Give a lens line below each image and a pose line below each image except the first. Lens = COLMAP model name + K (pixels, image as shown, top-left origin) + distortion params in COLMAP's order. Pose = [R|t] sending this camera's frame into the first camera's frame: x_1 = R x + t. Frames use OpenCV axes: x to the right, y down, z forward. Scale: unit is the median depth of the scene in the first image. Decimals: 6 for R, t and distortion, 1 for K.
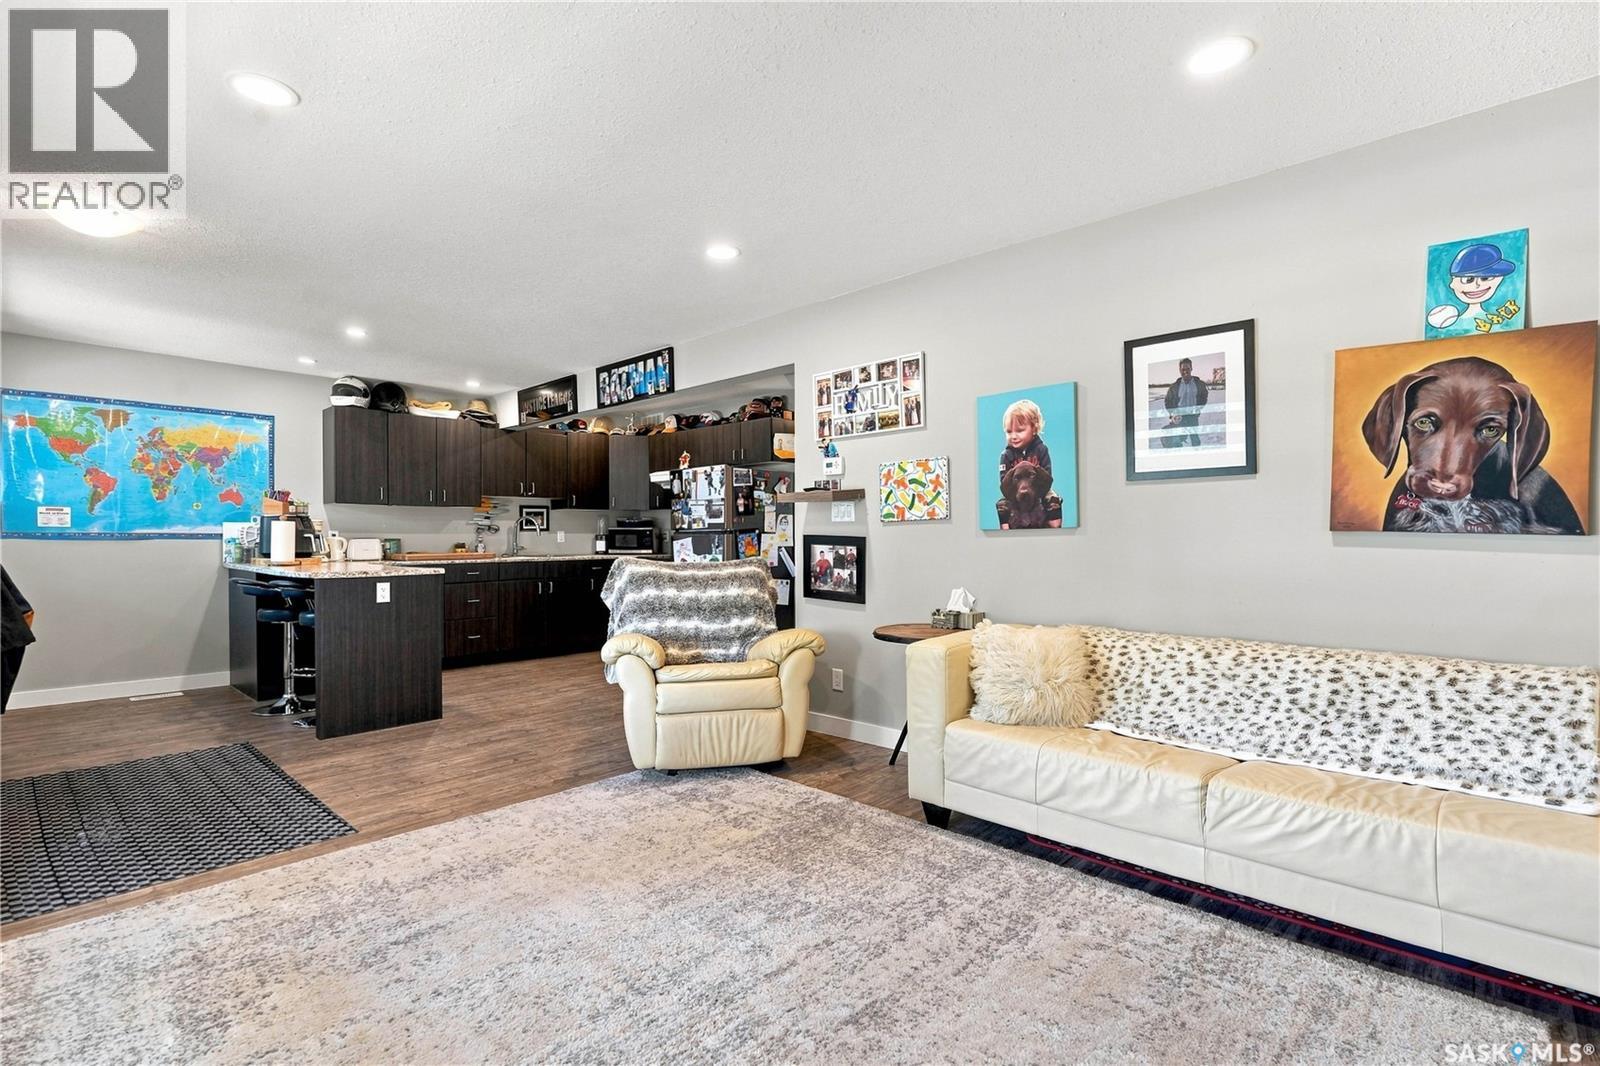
lens RADIAL K [[736.1, 0, 800.0], [0, 736.1, 533.0], [0, 0, 1]] dist [0.001086, 0.000159]
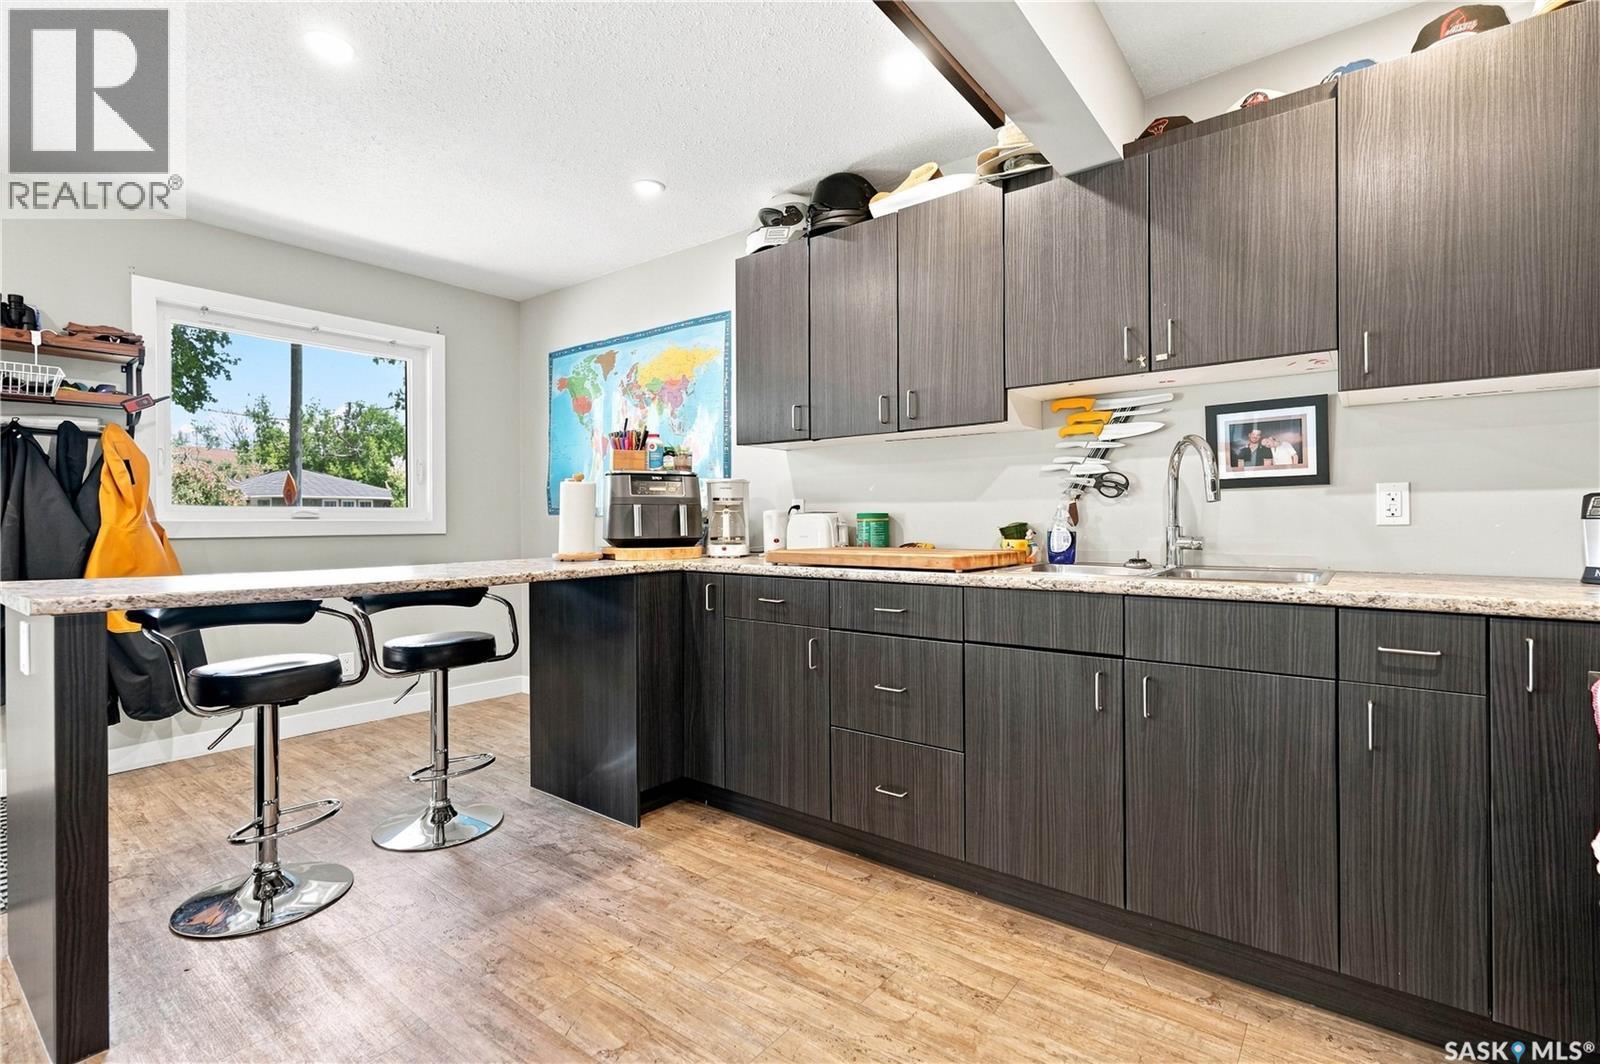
lens RADIAL K [[727.3, 0, 800.3], [0, 727.3, 526.4], [0, 0, 1]] dist [0.003932, 0.000810]
pose [[0.096387, 0.010110, -0.995293, -0.120120], [0.005128, 0.999930, 0.010654, 0.012359], [0.995331, -0.006131, 0.096328, 1.048146]]
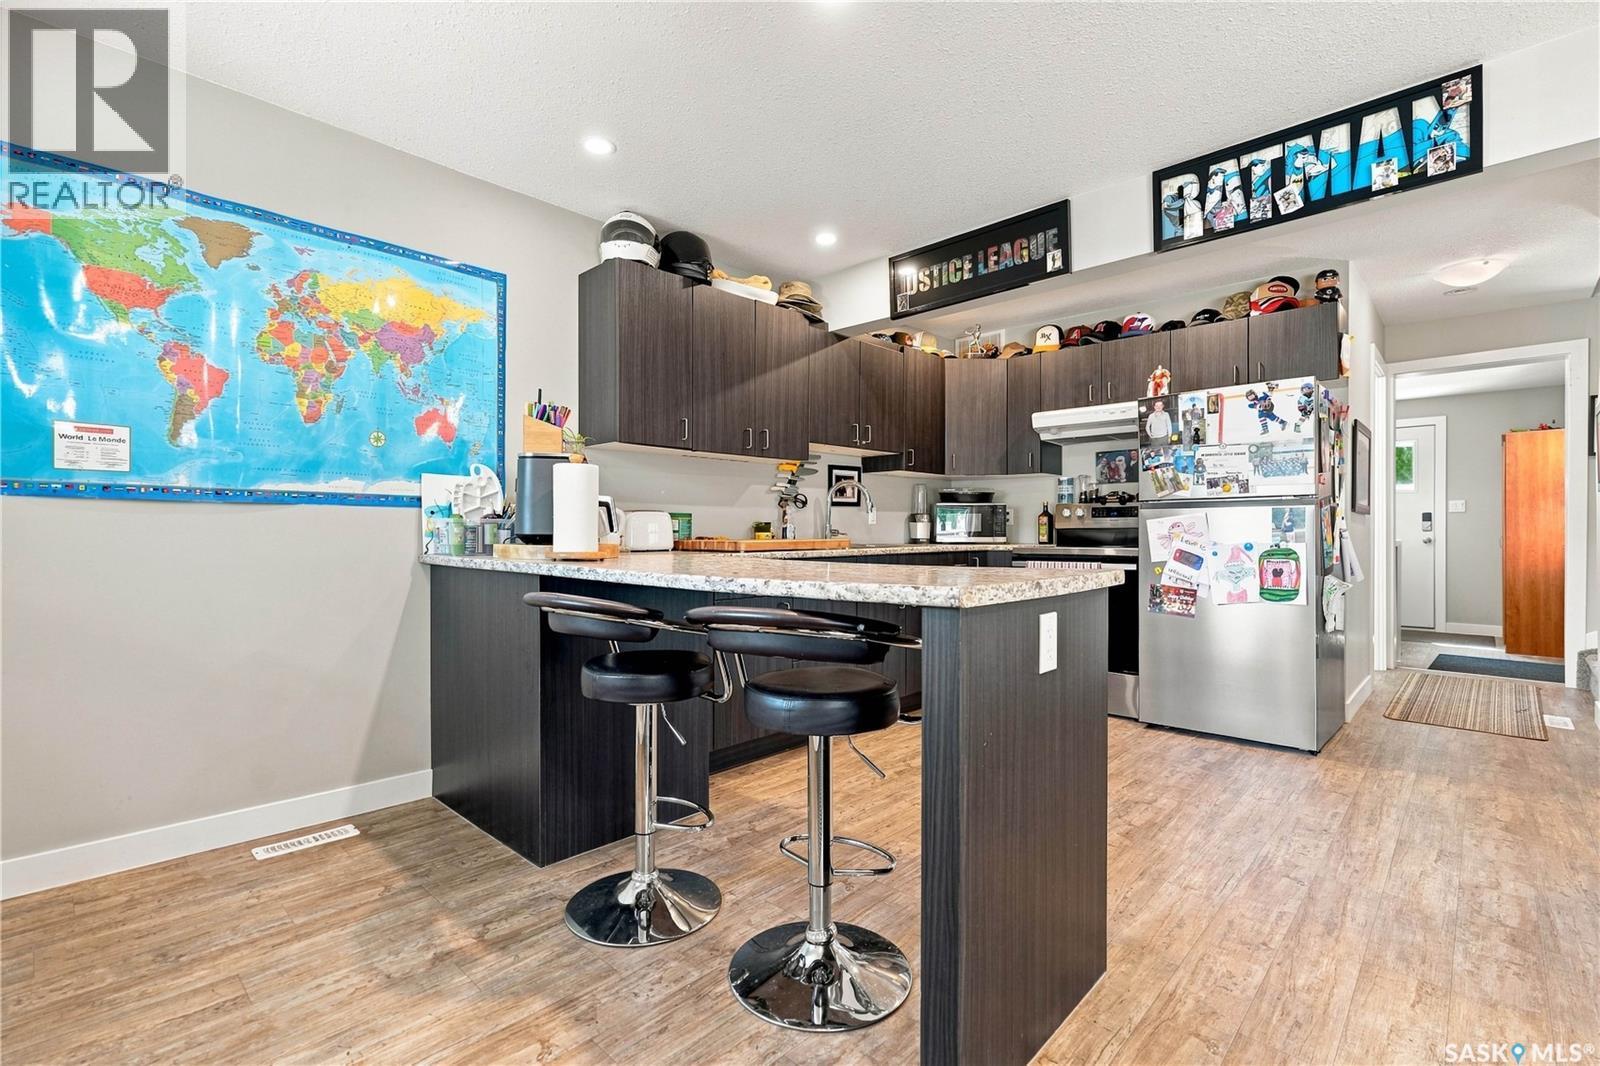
lens RADIAL K [[727.3, 0, 800.3], [0, 727.3, 527.4], [0, 0, 1]] dist [0.003932, 0.000810]
pose [[0.999944, 0.003114, -0.010136, -0.522406], [-0.003131, 0.999994, -0.001617, 0.022316], [0.010131, 0.001649, 0.999947, 0.507220]]
